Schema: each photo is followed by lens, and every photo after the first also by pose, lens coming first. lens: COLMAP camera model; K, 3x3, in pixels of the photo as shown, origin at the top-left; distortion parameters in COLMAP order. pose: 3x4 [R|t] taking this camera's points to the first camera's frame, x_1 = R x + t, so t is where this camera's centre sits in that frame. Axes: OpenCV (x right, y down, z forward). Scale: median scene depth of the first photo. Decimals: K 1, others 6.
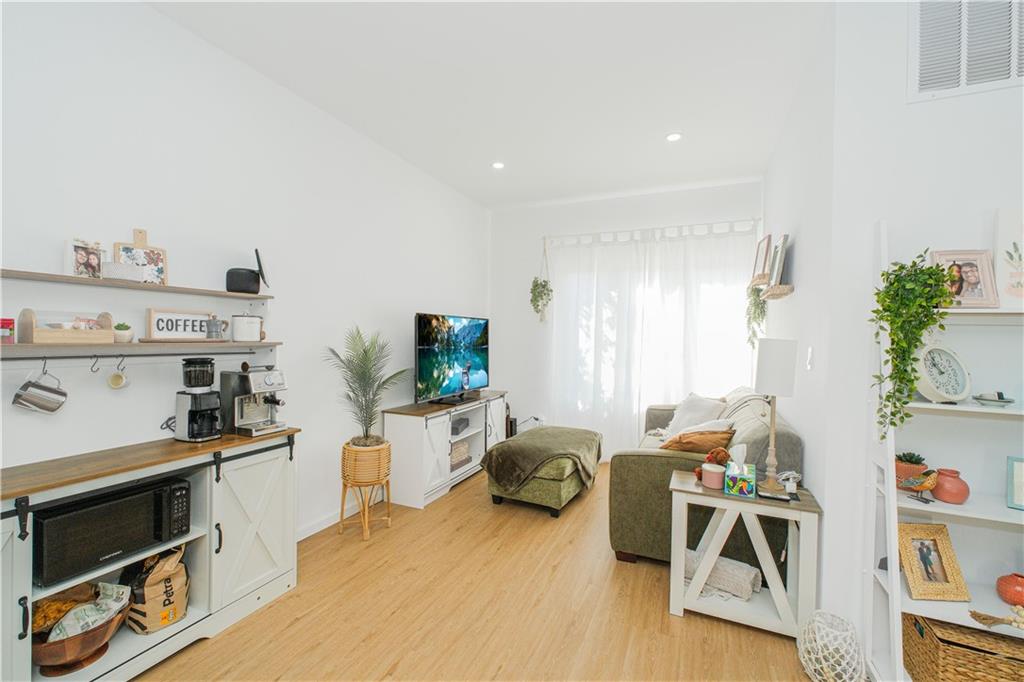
lens RADIAL K [[422.0, 0, 509.6], [0, 422.0, 338.1], [0, 0, 1]] dist [-0.002274, -0.000712]
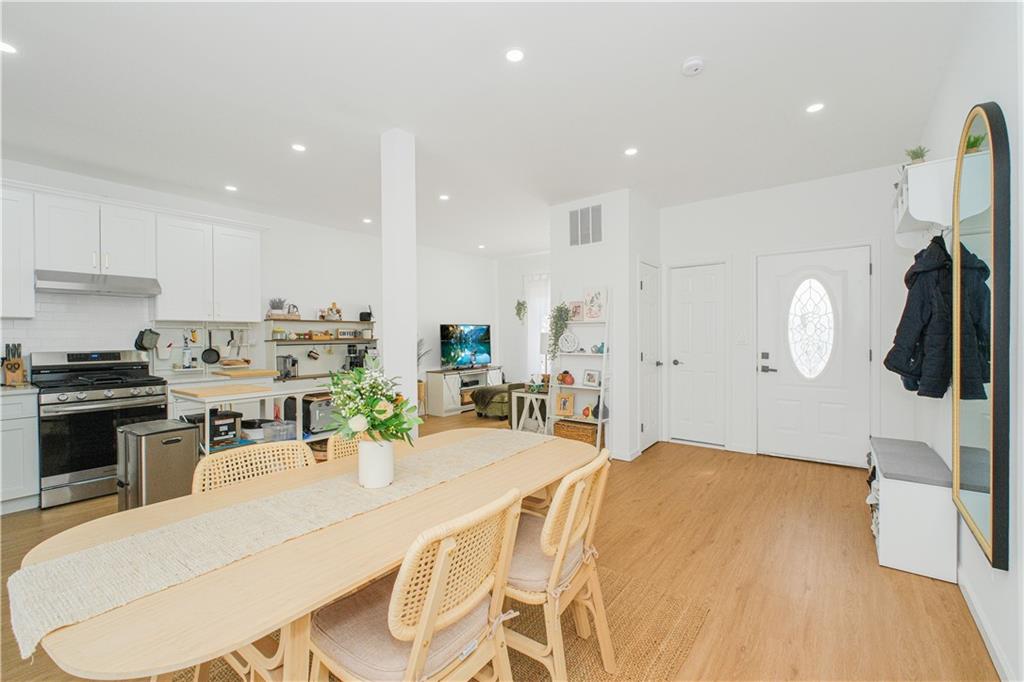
lens RADIAL K [[422.0, 0, 512.9], [0, 422.0, 339.7], [0, 0, 1]] dist [-0.002274, -0.000712]
pose [[0.970685, -0.022816, -0.239271, 0.596217], [0.023934, 0.999712, 0.001768, 0.019617], [0.239161, -0.007443, 0.970951, -0.896059]]
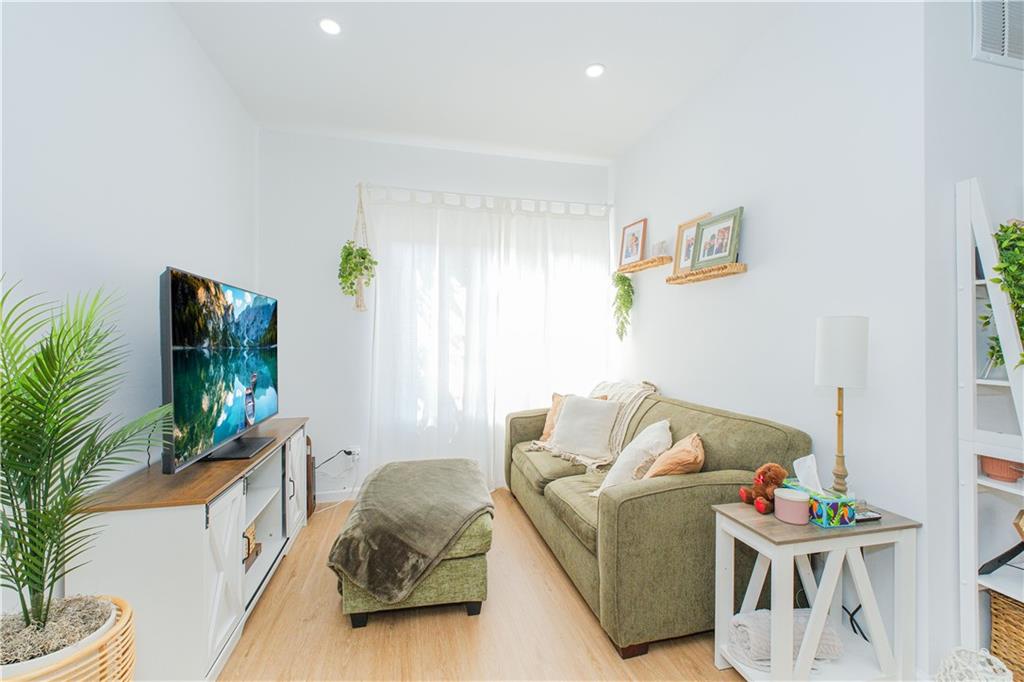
lens RADIAL K [[422.0, 0, 512.3], [0, 422.0, 341.4], [0, 0, 1]] dist [-0.002274, -0.000712]
pose [[0.787284, -0.017346, 0.616346, -0.198205], [0.015651, 0.999844, 0.008148, 0.017158], [-0.616391, 0.003231, 0.787433, 0.420952]]
